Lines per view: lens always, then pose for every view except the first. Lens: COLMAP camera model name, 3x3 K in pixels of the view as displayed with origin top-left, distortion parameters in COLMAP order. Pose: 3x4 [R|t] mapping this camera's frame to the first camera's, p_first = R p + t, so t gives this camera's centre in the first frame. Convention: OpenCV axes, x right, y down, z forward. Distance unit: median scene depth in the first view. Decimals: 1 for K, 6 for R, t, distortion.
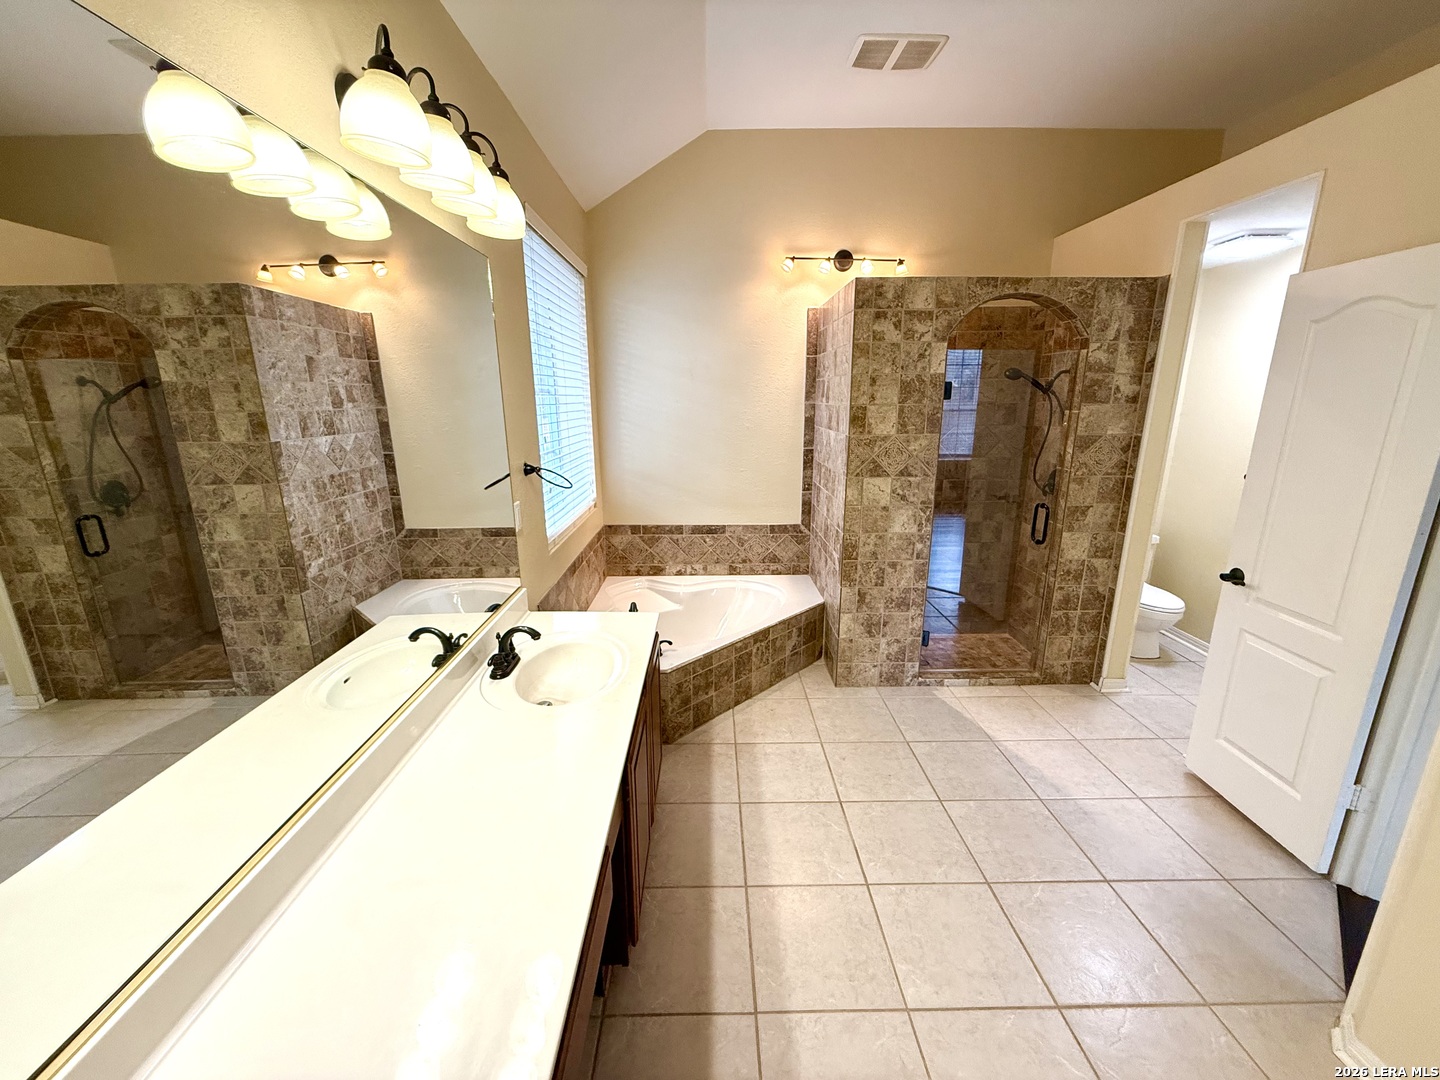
lens RADIAL K [[574.6, 0, 718.3], [0, 574.6, 539.5], [0, 0, 1]] dist [0.000358, -0.000023]
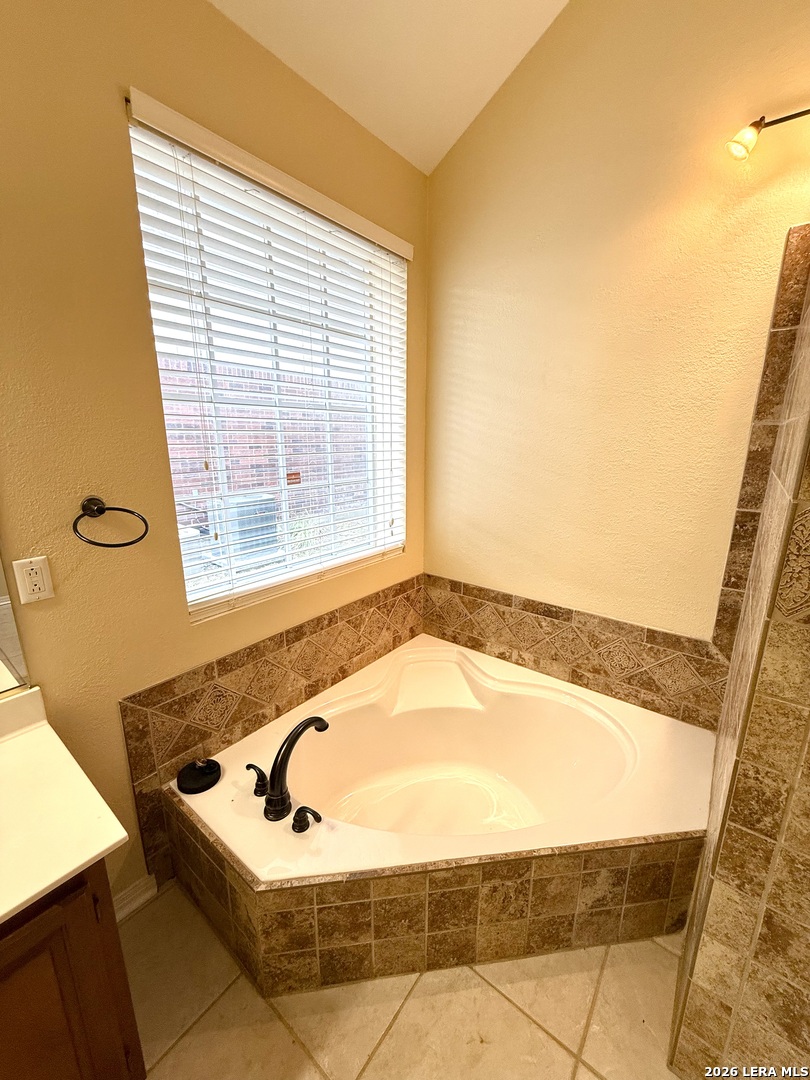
lens RADIAL K [[430.9, 0, 405.7], [0, 430.9, 538.1], [0, 0, 1]] dist [0.000358, -0.000023]
pose [[0.781490, 0.153816, -0.604661, 0.197019], [-0.159617, 0.986172, 0.044572, -0.129190], [0.603156, 0.061682, 0.795235, 0.636482]]
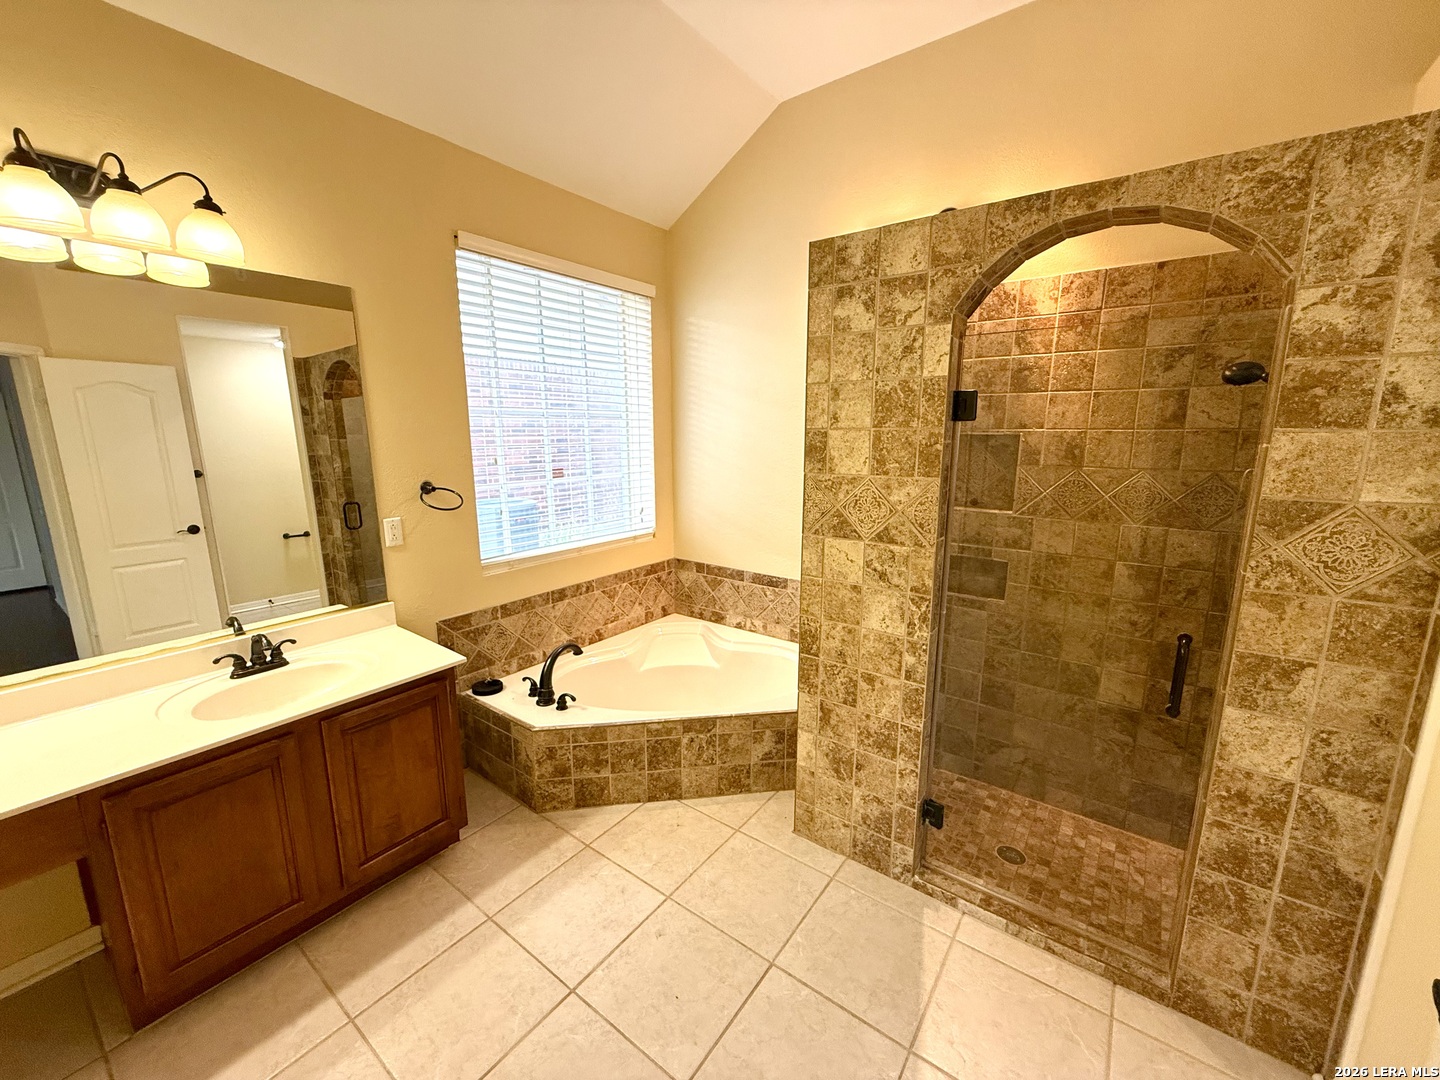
lens RADIAL K [[574.6, 0, 718.3], [0, 574.6, 539.5], [0, 0, 1]] dist [0.000358, -0.000023]
pose [[0.793269, 0.118646, -0.597200, 0.539966], [-0.150317, 0.988632, -0.003256, -0.081992], [0.590025, 0.092352, 0.802086, 0.381900]]
